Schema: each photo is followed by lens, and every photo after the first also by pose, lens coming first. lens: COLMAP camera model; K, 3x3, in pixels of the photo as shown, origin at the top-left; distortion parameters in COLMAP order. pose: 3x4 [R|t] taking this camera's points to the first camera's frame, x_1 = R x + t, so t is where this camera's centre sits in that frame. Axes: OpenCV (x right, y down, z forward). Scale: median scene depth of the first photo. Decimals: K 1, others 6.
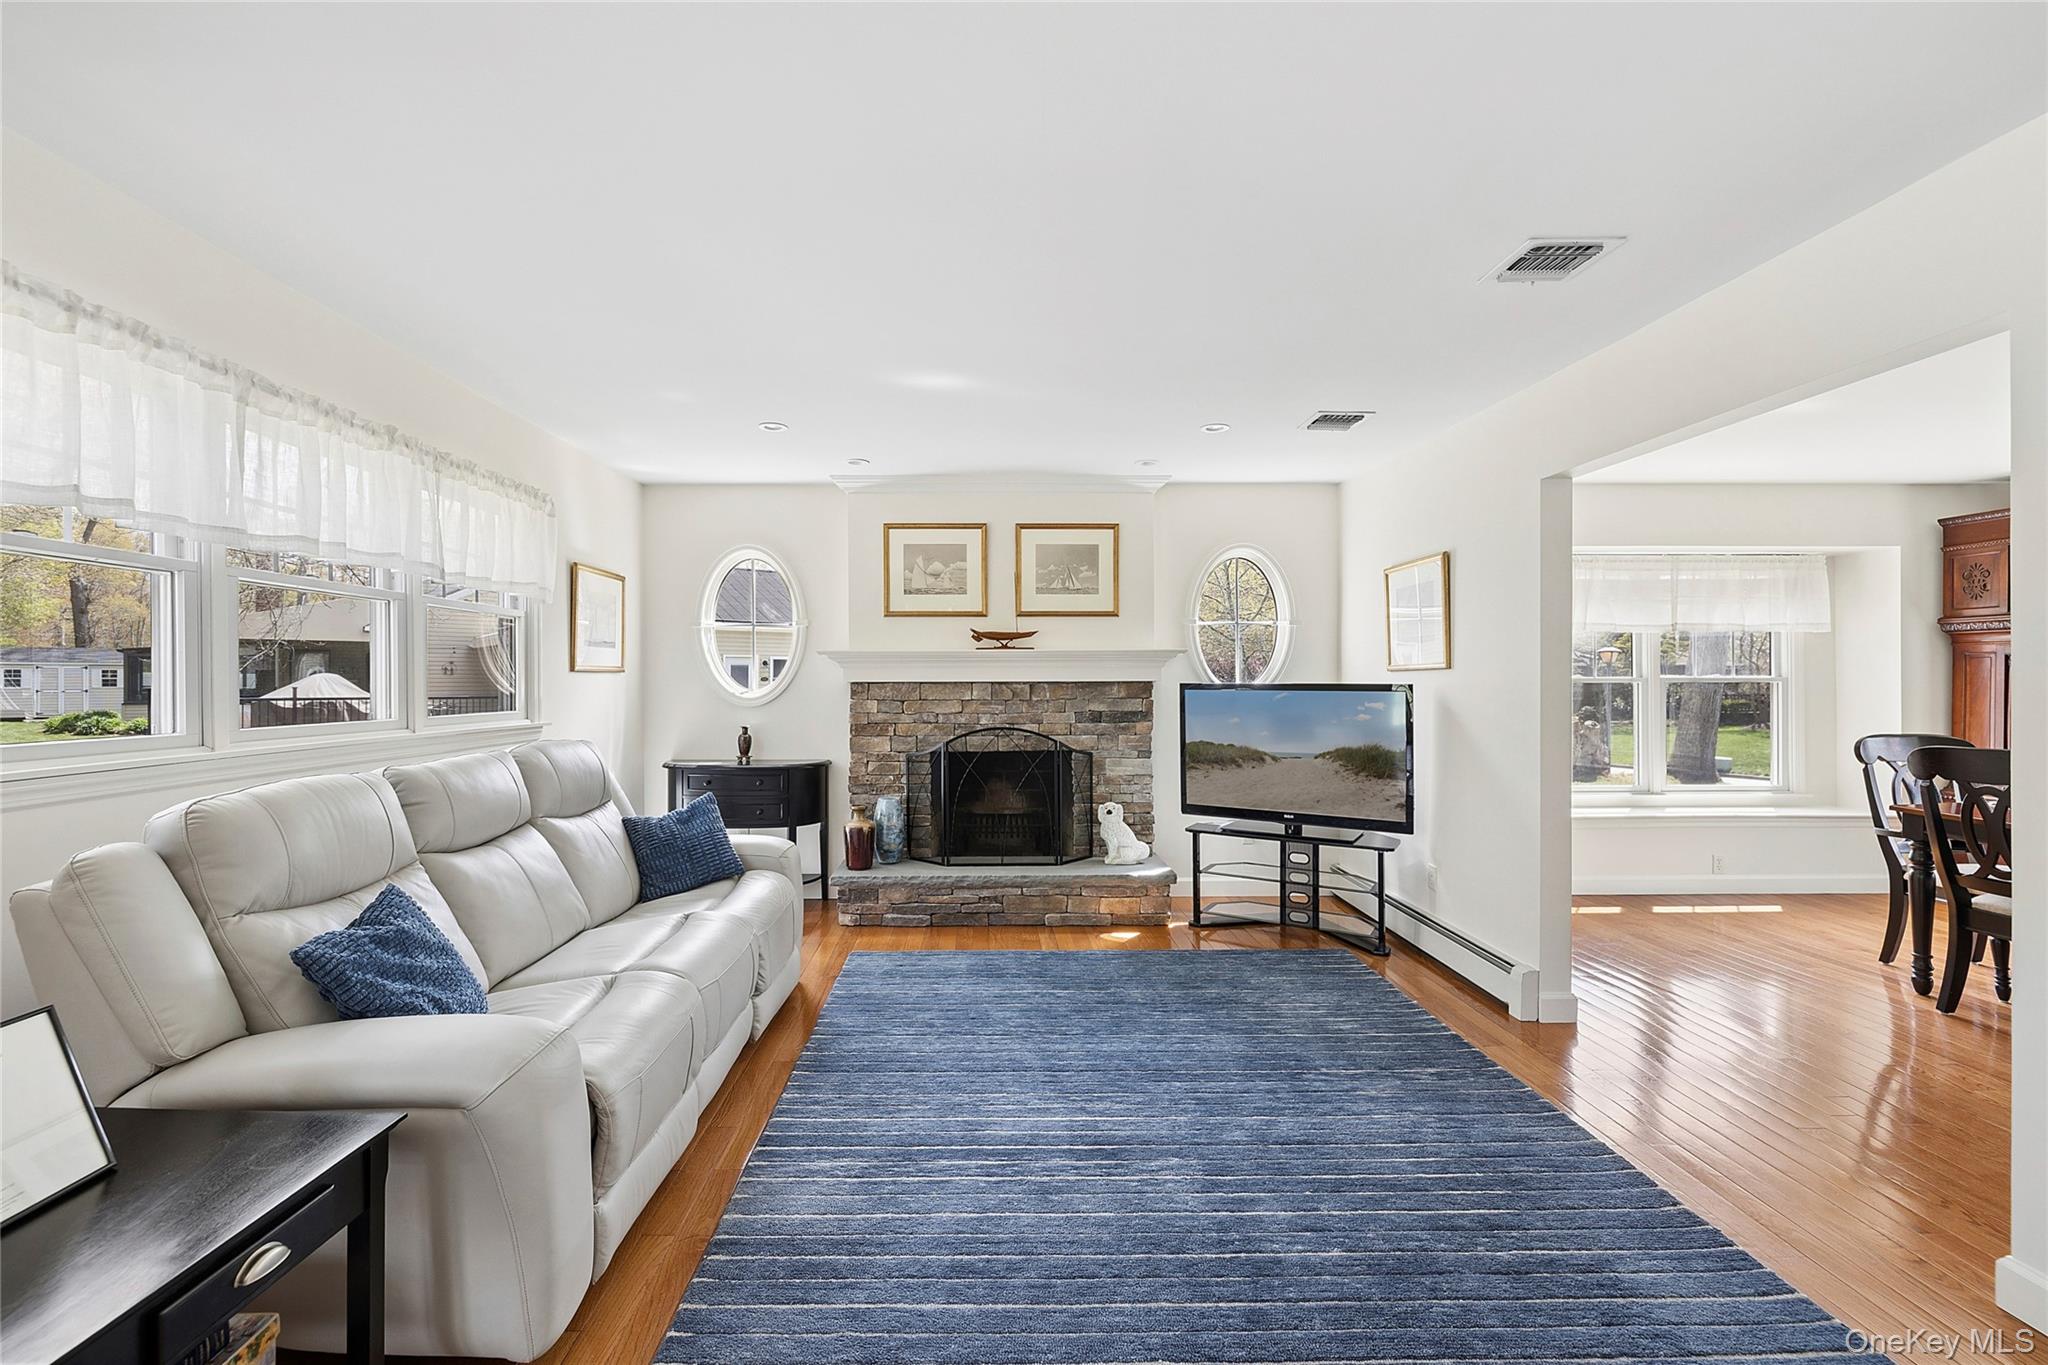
lens RADIAL K [[860.5, 0, 980.3], [0, 860.5, 675.6], [0, 0, 1]] dist [0.009244, 0.000174]
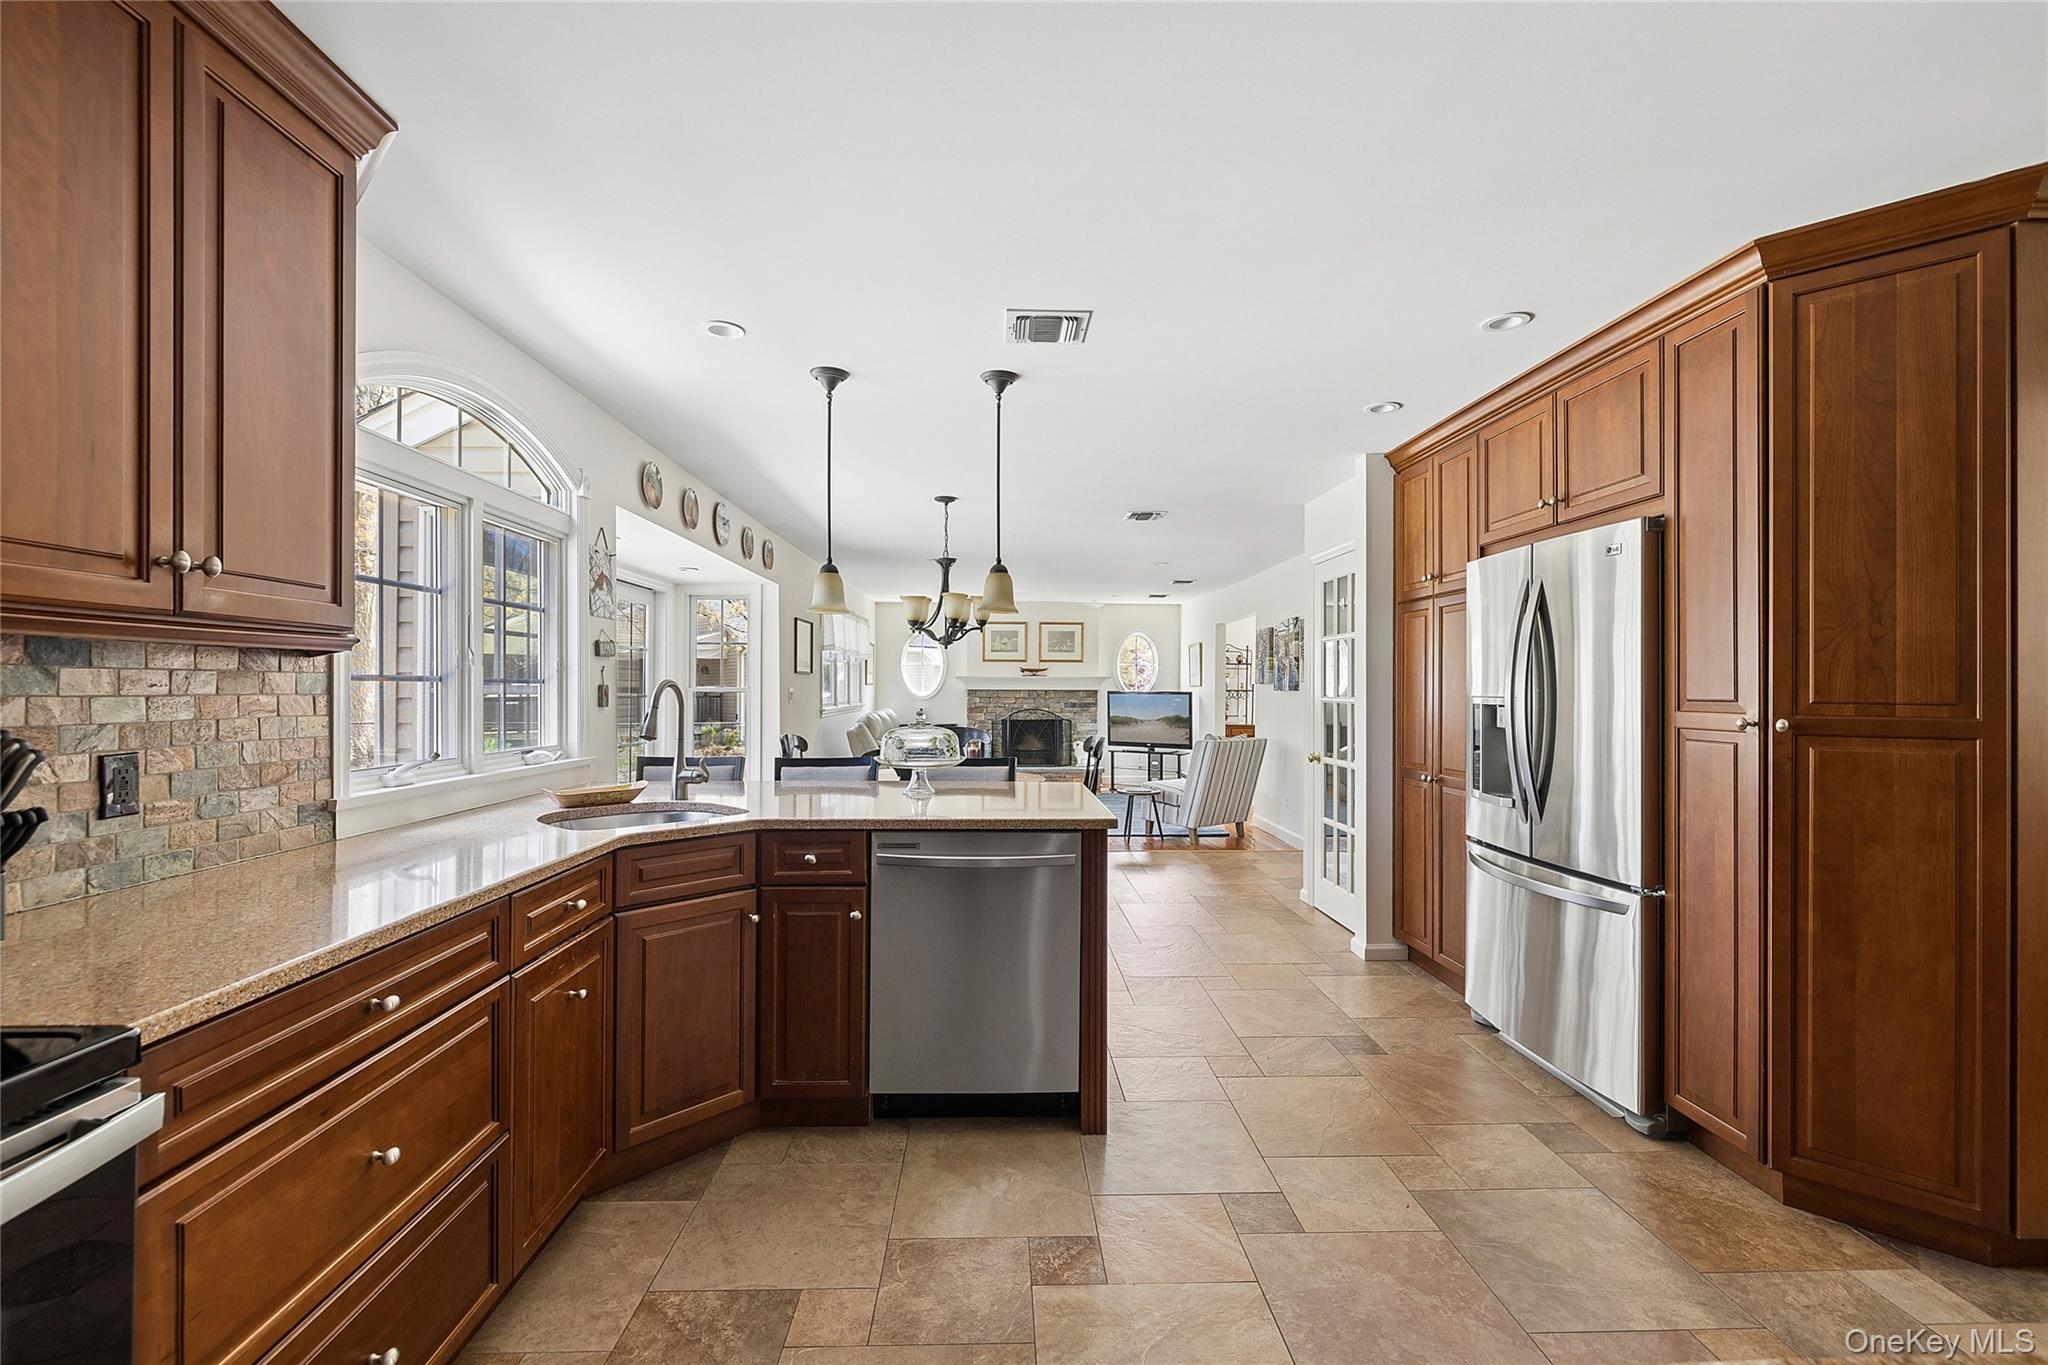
lens RADIAL K [[860.5, 0, 1018.0], [0, 860.5, 691.0], [0, 0, 1]] dist [0.009244, 0.000174]
pose [[0.999791, 0.006150, 0.019477, -0.060680], [-0.006010, 0.999955, -0.007273, 0.027757], [-0.019521, 0.007154, 0.999784, -1.331851]]
